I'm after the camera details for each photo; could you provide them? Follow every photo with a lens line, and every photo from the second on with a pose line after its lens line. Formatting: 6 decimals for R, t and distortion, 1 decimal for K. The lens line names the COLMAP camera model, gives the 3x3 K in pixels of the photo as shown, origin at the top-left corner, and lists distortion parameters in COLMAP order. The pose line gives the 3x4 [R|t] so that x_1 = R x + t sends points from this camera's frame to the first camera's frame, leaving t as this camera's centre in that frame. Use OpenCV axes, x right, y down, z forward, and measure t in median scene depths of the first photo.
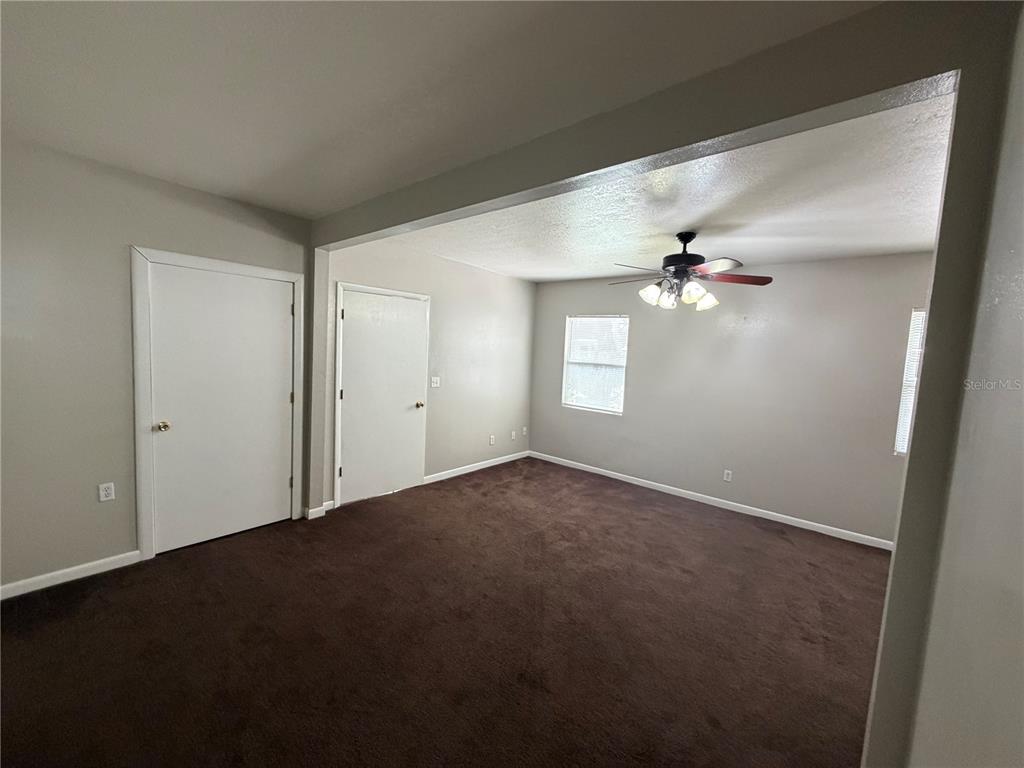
lens RADIAL K [[413.3, 0, 512.0], [0, 413.3, 384.0], [0, 0, 1]] dist [0.000234, 0.000009]
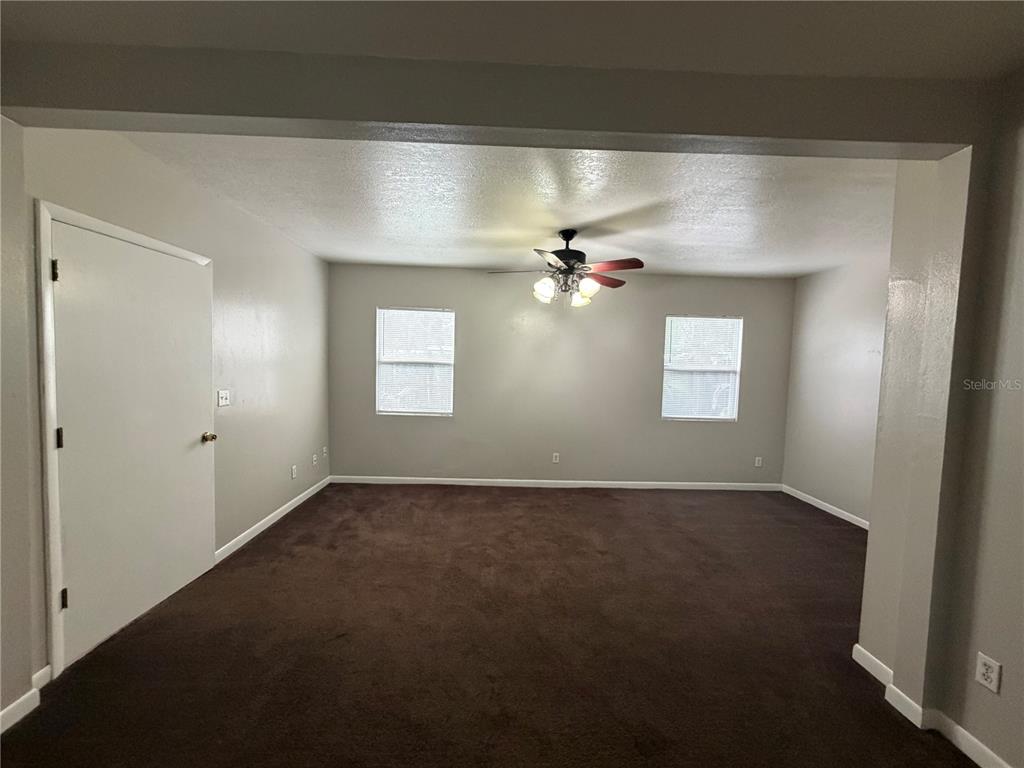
lens RADIAL K [[408.3, 0, 512.0], [0, 408.3, 384.0], [0, 0, 1]] dist [-0.001542, -0.000347]
pose [[0.742241, -0.066789, 0.666797, -0.288865], [0.067842, 0.997398, 0.024385, -0.012305], [-0.666690, 0.027137, 0.744841, 0.253216]]
